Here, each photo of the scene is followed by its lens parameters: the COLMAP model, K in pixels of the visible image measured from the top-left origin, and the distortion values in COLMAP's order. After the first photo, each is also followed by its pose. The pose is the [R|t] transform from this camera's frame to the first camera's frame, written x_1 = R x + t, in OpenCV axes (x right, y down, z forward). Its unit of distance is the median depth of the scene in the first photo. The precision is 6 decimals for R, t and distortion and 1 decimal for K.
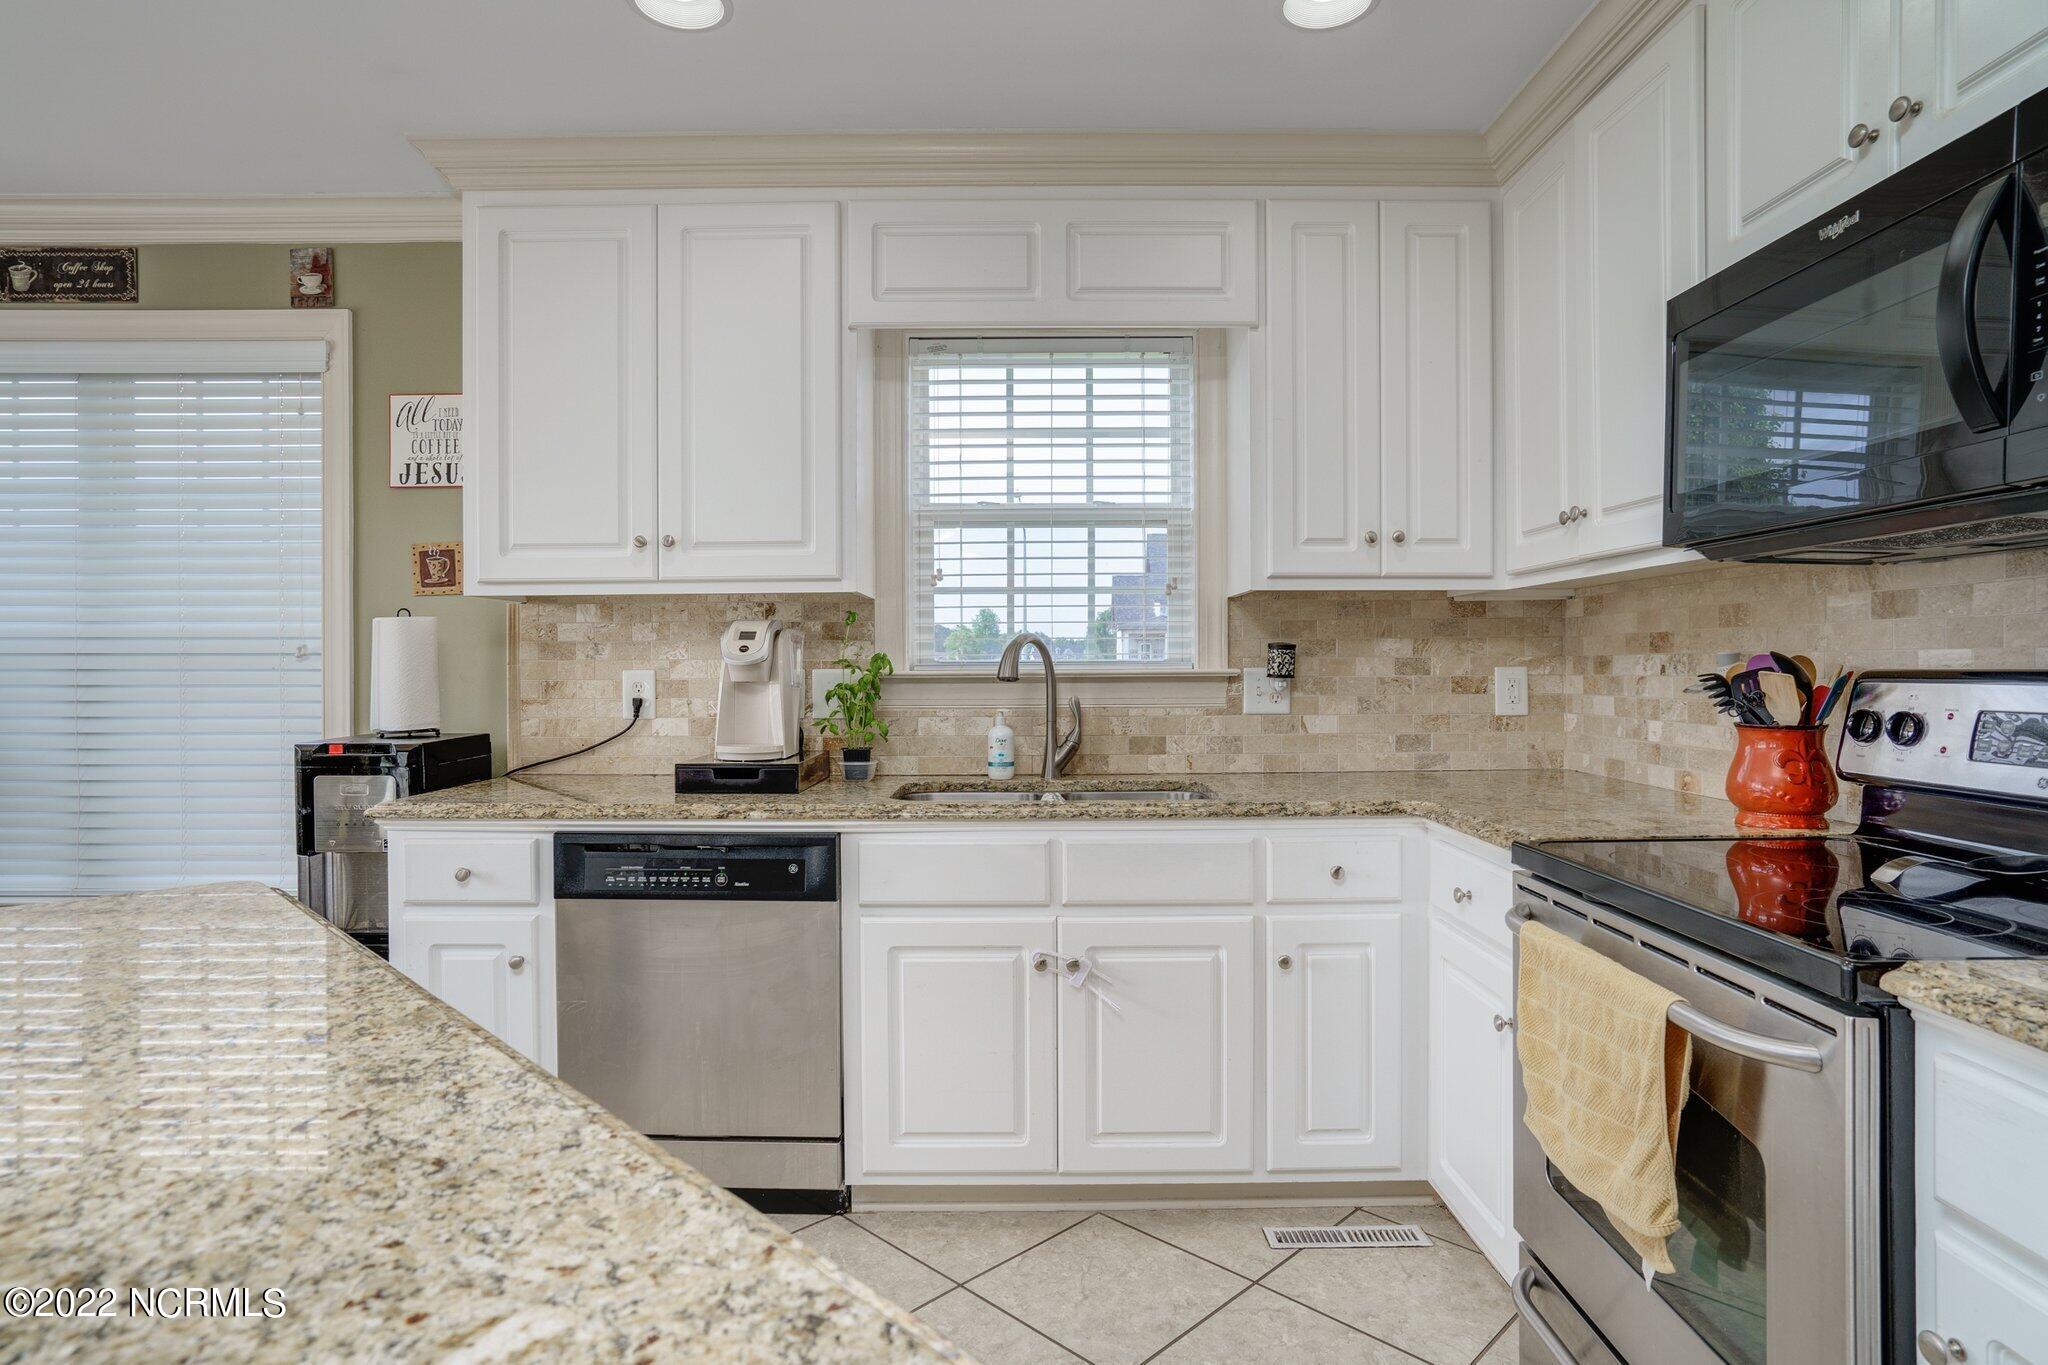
lens RADIAL K [[1105.0, 0, 1029.8], [0, 1105.0, 673.3], [0, 0, 1]] dist [0.000399, 0.001091]
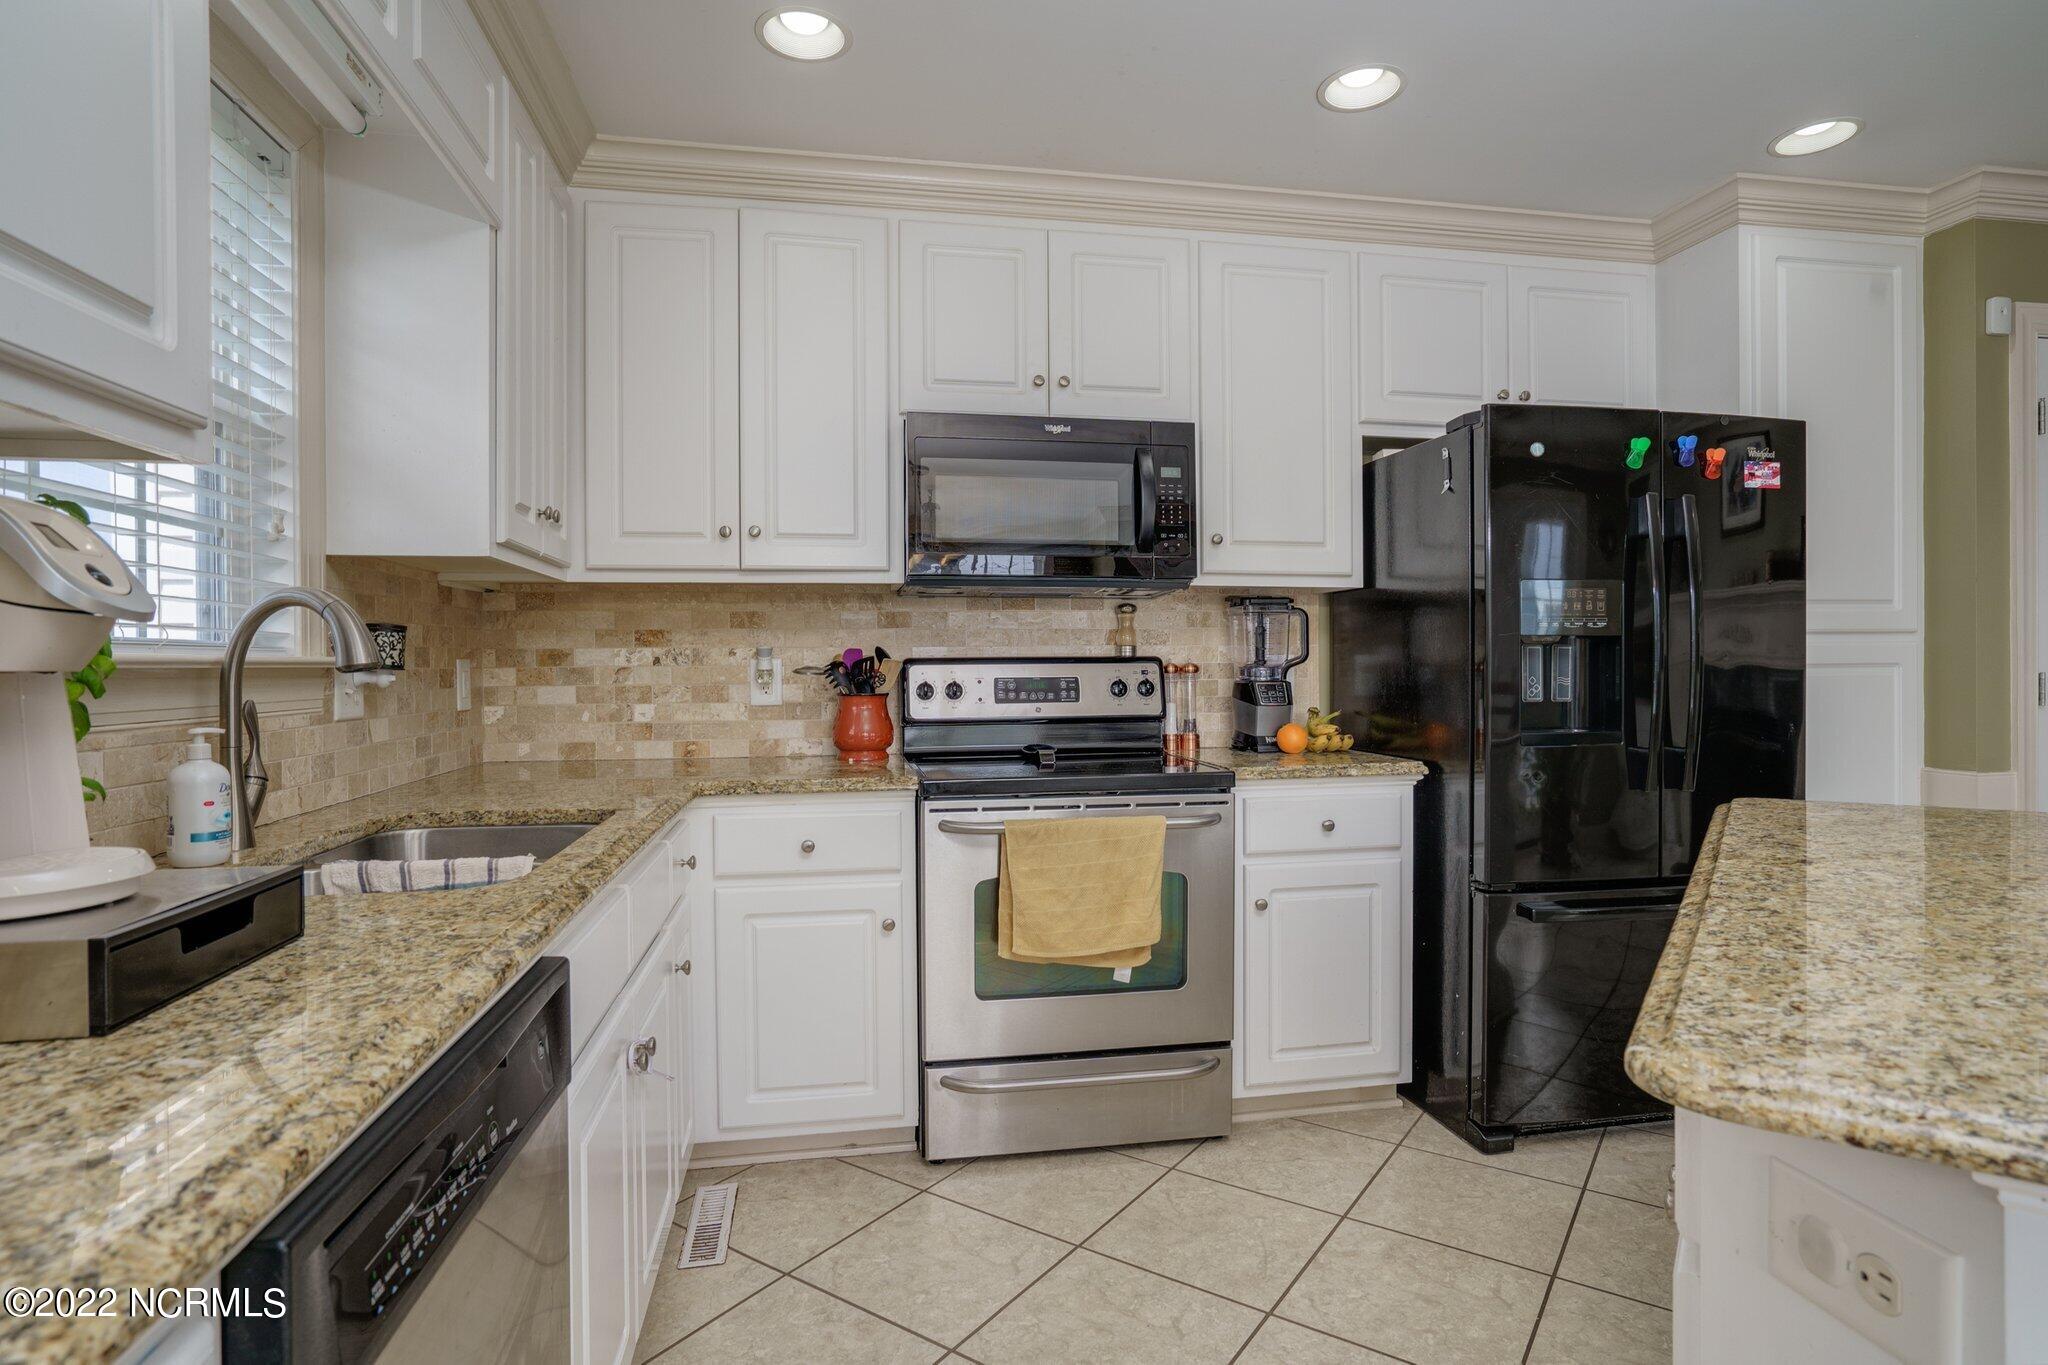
lens RADIAL K [[1105.0, 0, 1029.8], [0, 1105.0, 670.9], [0, 0, 1]] dist [0.000399, 0.001091]
pose [[-0.171520, -0.001315, 0.985180, -0.769308], [0.014550, 0.999887, 0.003868, 0.010231], [-0.985073, 0.014998, -0.171481, 0.904098]]
